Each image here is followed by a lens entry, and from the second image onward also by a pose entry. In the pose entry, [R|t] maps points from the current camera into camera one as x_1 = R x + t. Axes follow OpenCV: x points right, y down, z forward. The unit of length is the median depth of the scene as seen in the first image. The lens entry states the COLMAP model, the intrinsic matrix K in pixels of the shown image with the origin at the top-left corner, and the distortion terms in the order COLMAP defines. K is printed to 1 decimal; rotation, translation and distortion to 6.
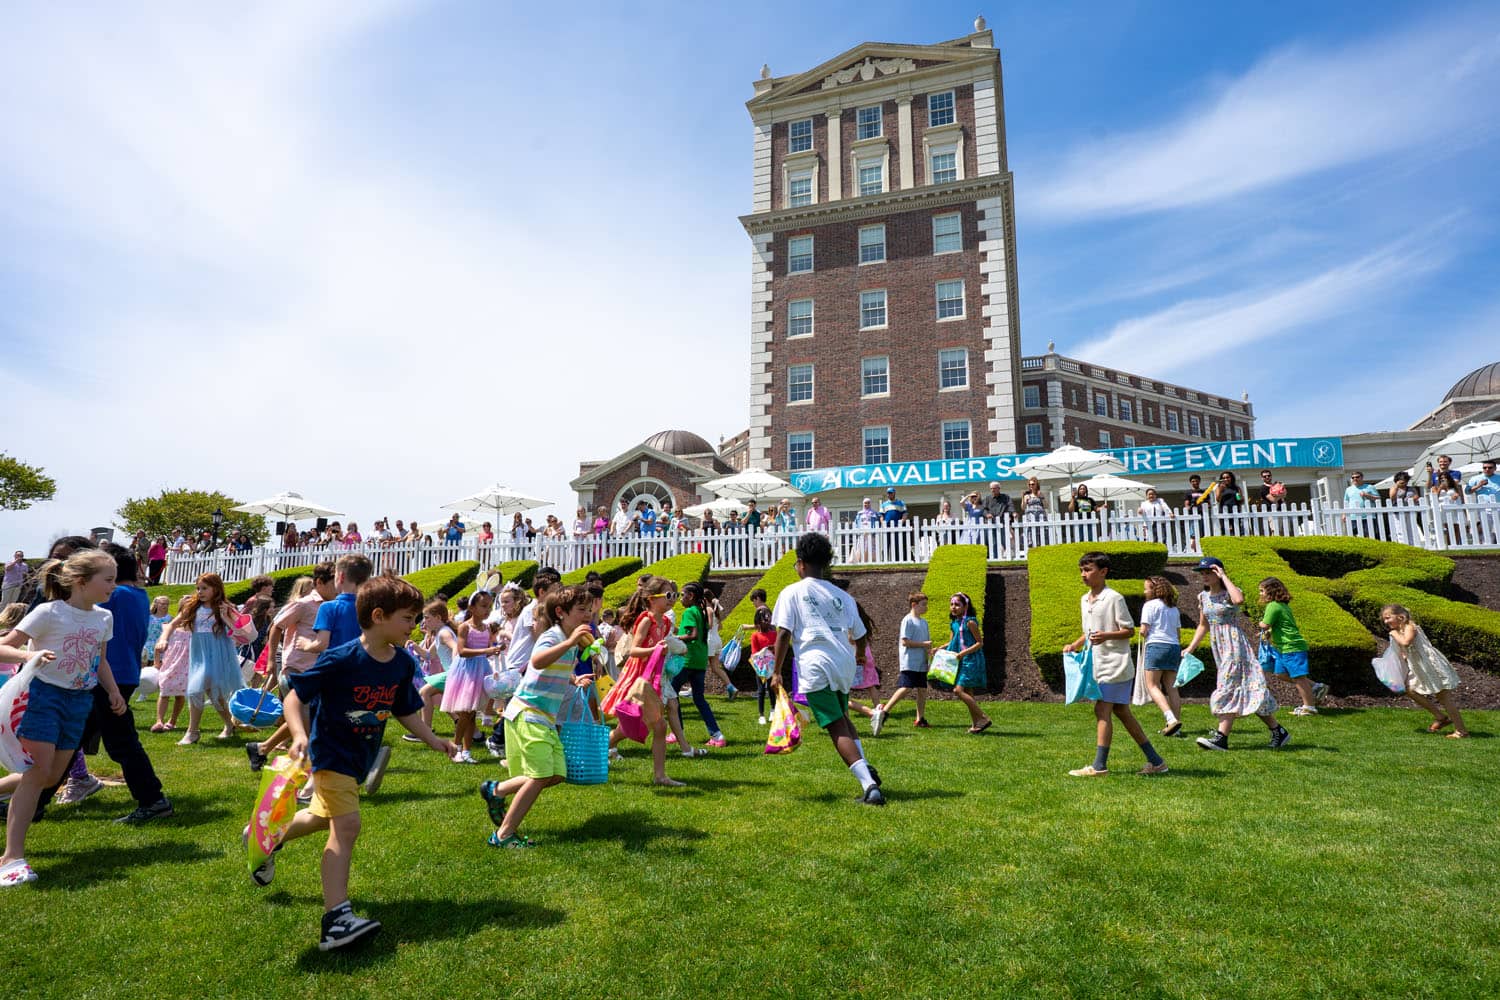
lens RADIAL K [[799.0, 0, 750.0], [0, 799.0, 500.0], [0, 0, 1]] dist [-0.029770, 0.000115]
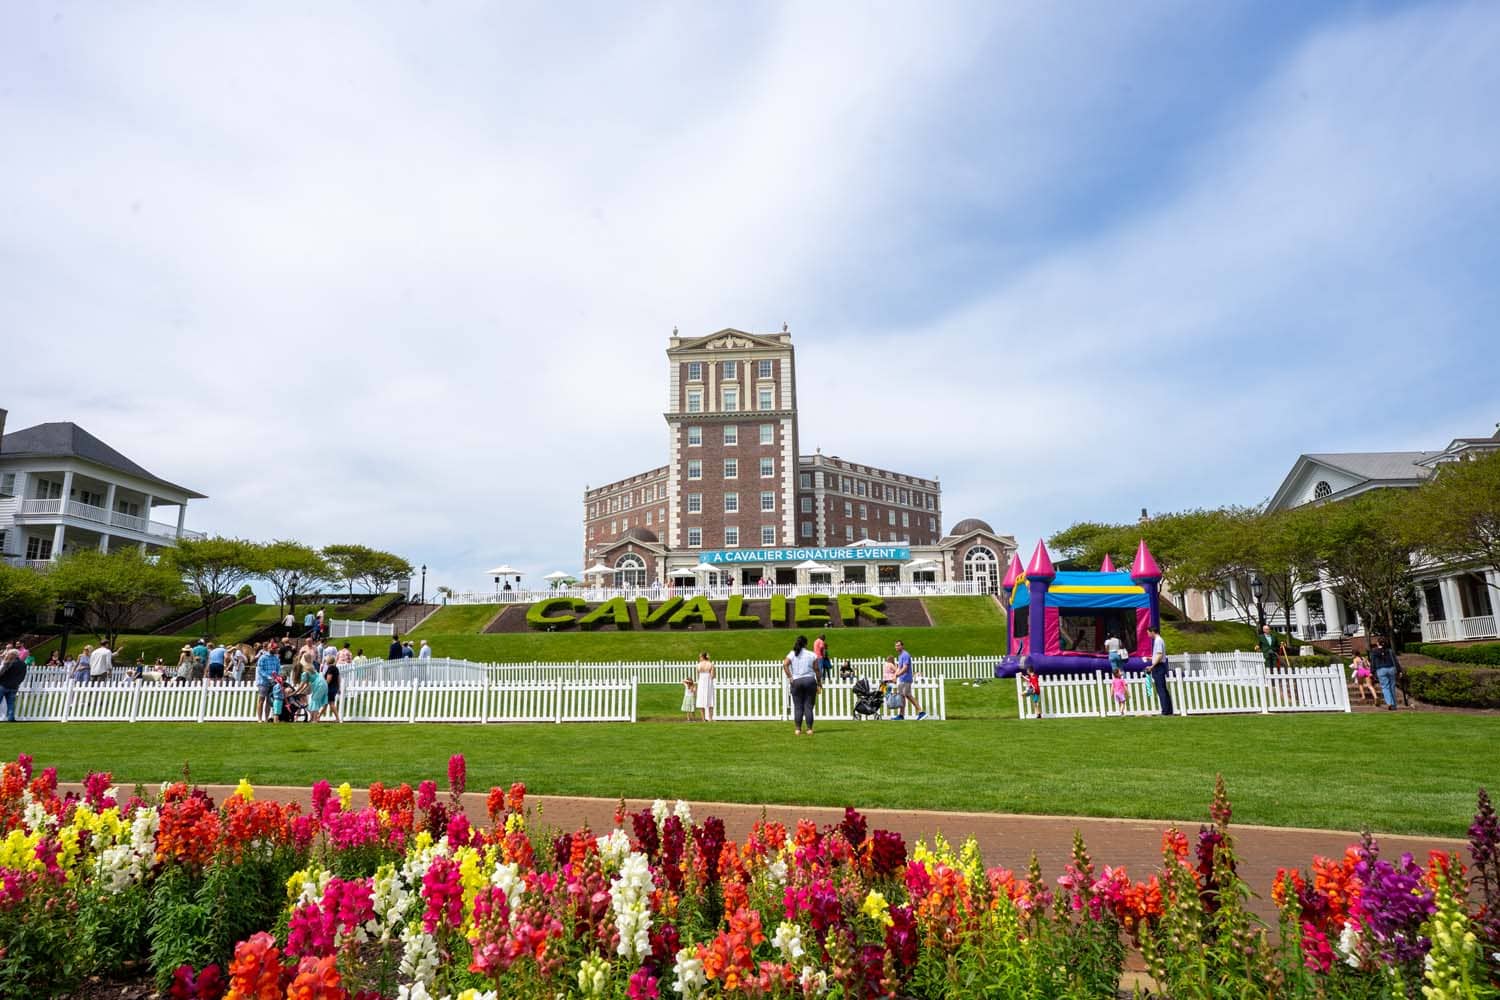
lens RADIAL K [[799.0, 0, 750.0], [0, 799.0, 500.0], [0, 0, 1]] dist [-0.029770, 0.000115]
pose [[0.965013, 0.028919, 0.260604, -0.320789], [-0.027212, 0.999578, -0.010157, -0.130818], [-0.260787, 0.002710, 0.965392, -0.971621]]
